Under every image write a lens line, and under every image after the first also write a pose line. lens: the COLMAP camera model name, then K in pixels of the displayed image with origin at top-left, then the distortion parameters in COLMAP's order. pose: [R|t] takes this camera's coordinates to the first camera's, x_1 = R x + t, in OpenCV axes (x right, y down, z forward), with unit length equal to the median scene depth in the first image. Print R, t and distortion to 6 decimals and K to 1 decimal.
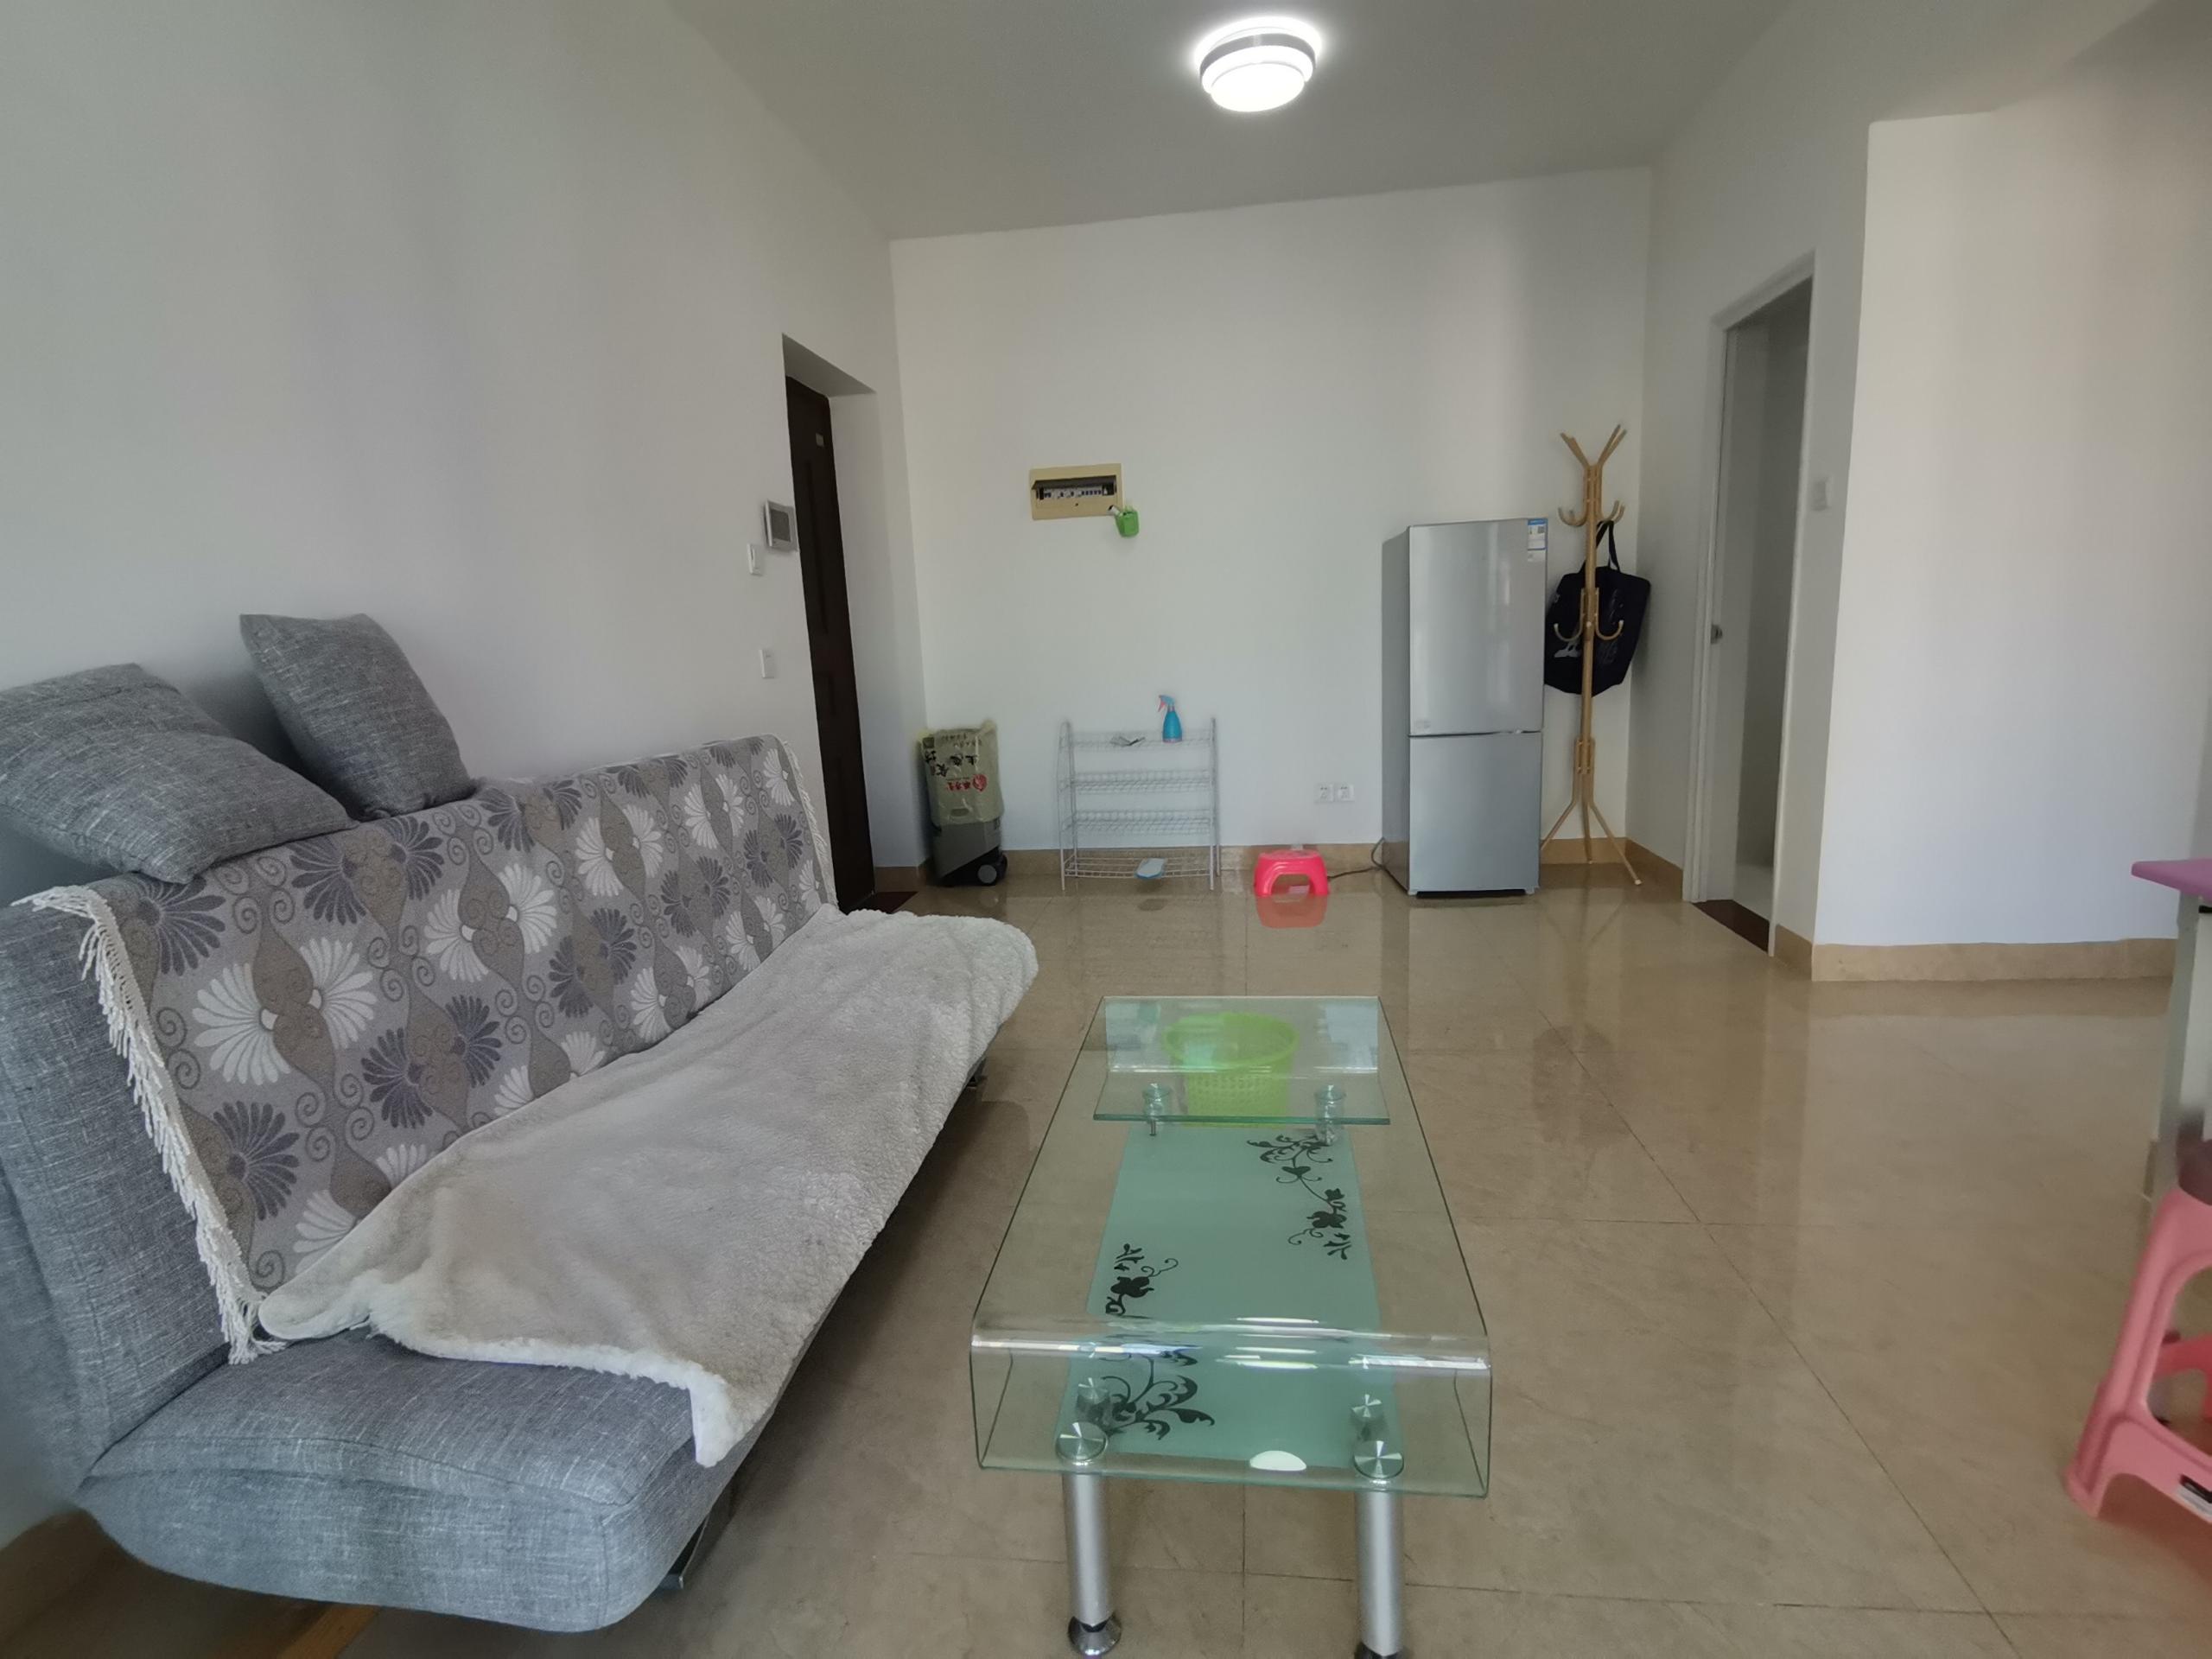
lens RADIAL K [[1102.2, 0, 1115.0], [0, 1102.2, 834.2], [0, 0, 1]] dist [0.077082, -0.064816]
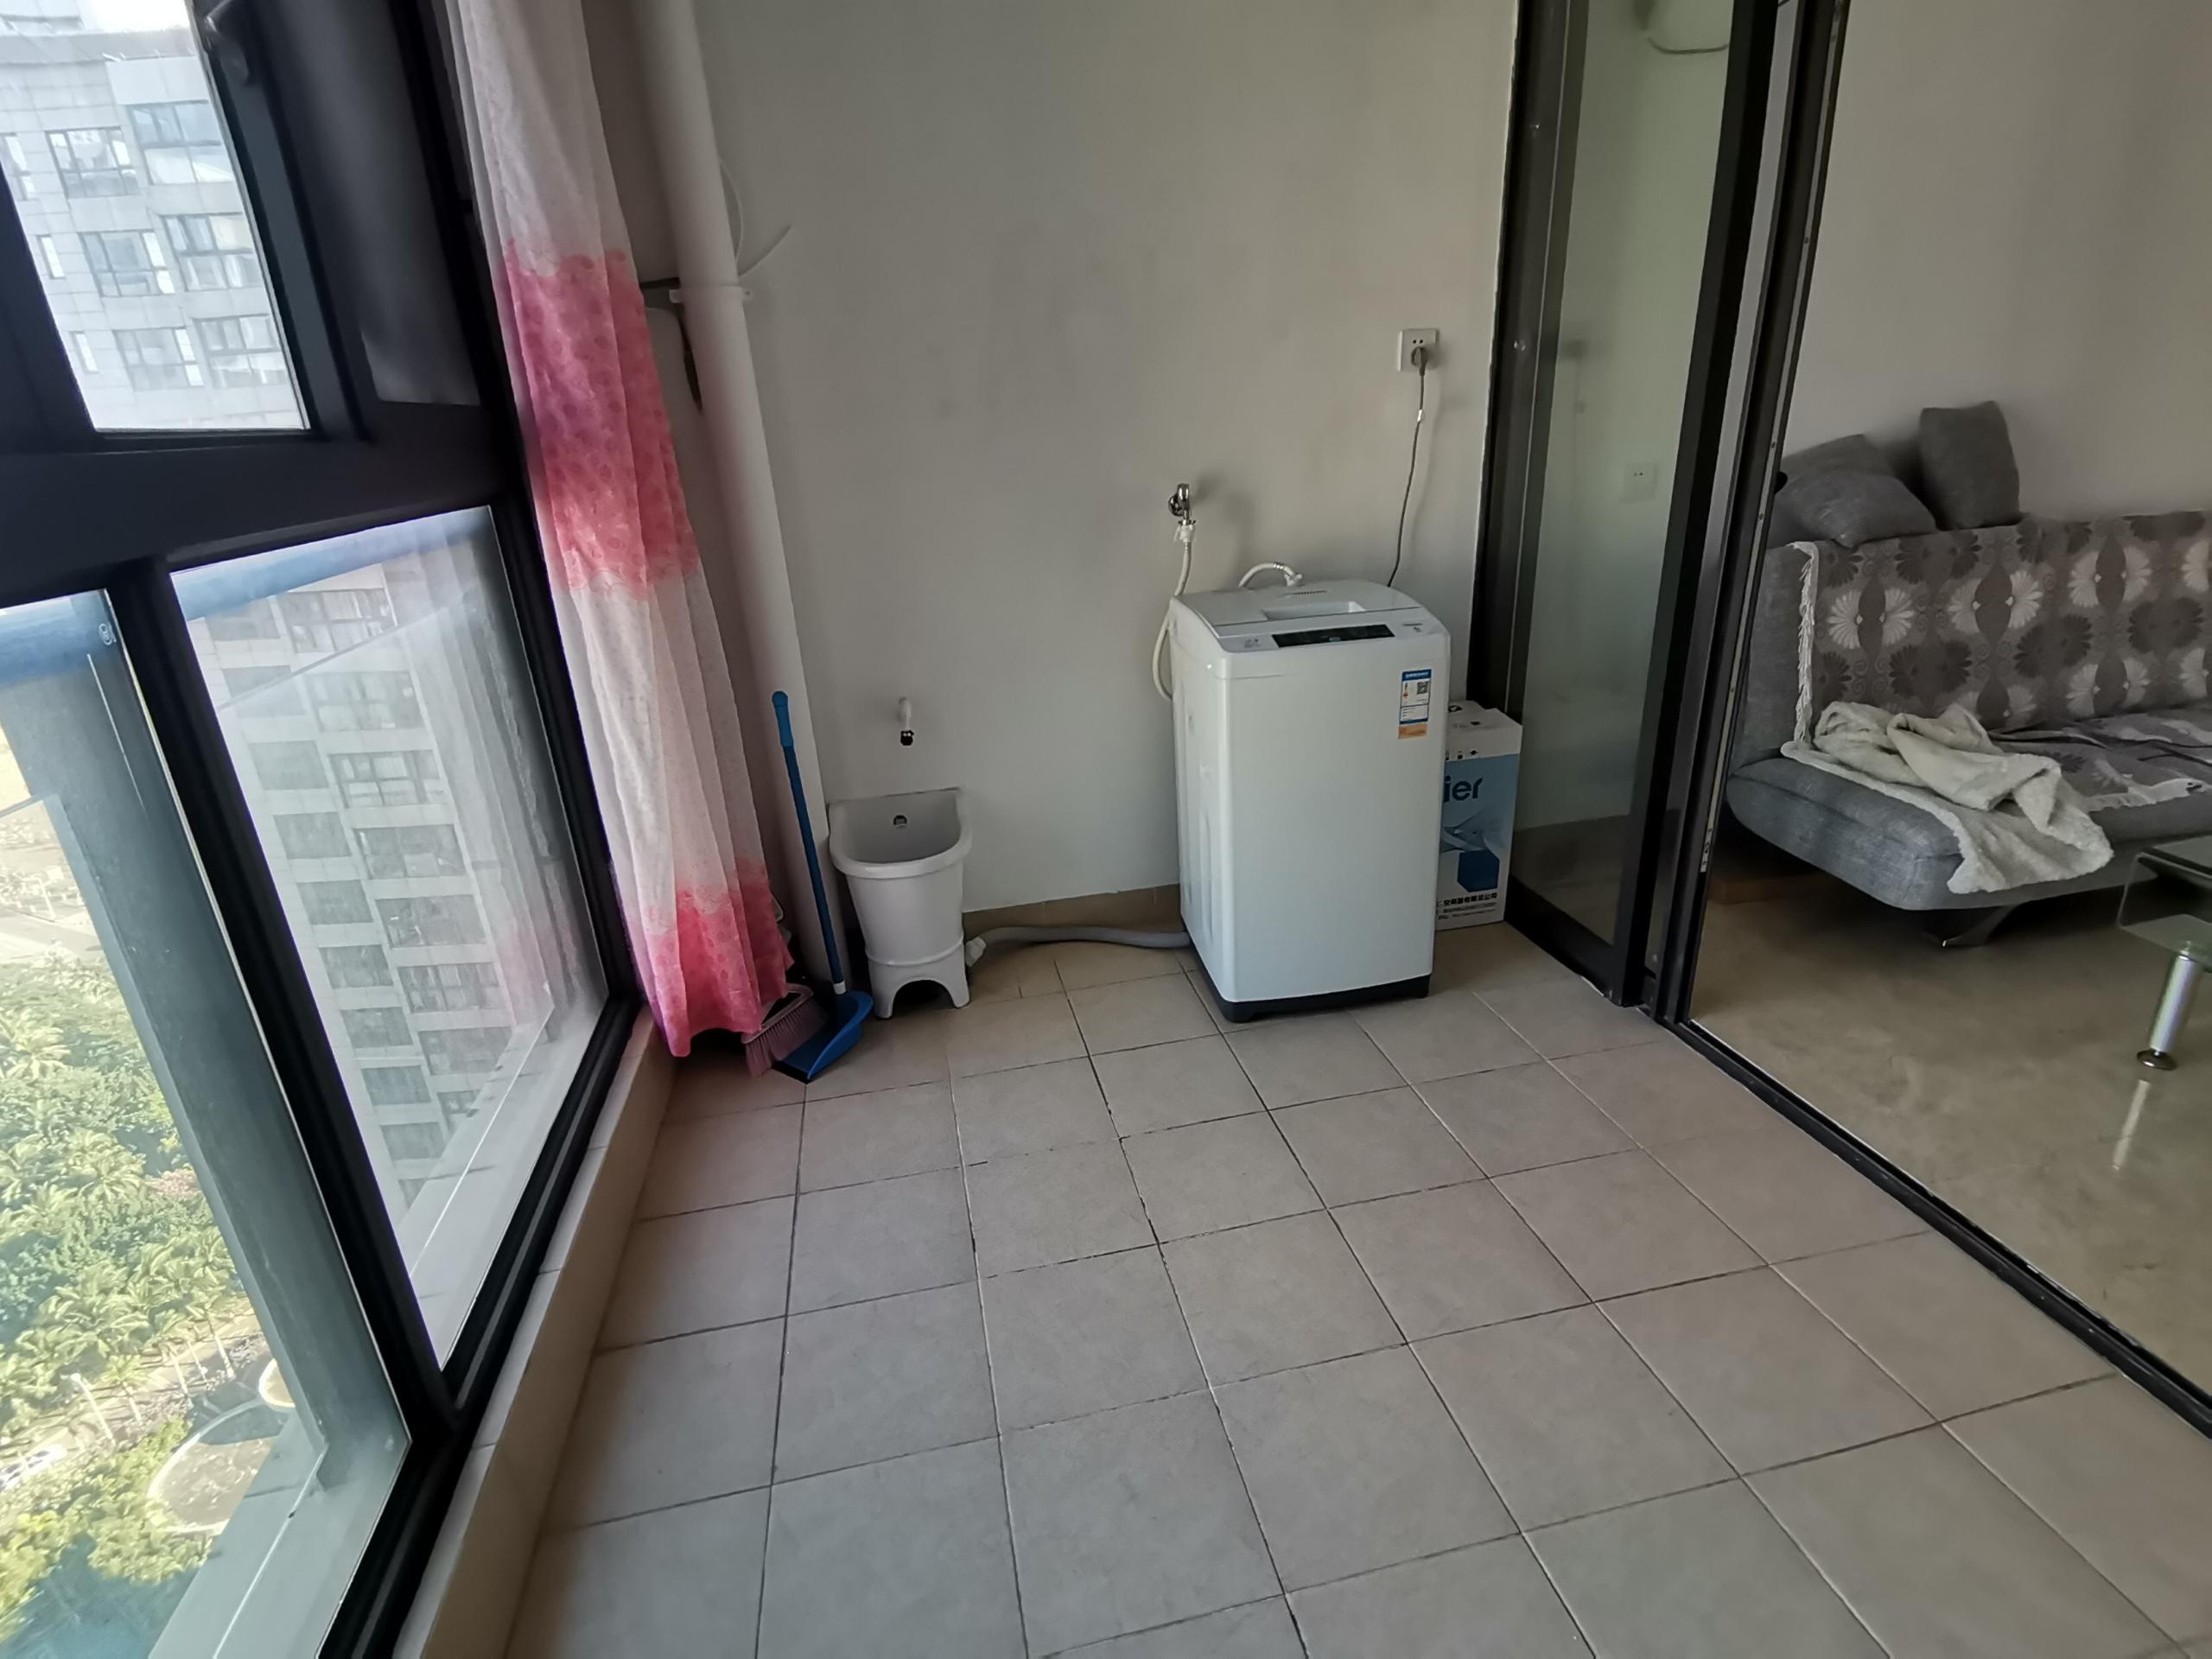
lens RADIAL K [[1102.2, 0, 1115.0], [0, 1102.2, 834.2], [0, 0, 1]] dist [0.077082, -0.064816]
pose [[0.337251, 0.374615, -0.863670, 0.632499], [-0.141197, 0.927168, 0.347021, 0.000724], [0.930766, 0.004914, 0.365583, -0.898504]]
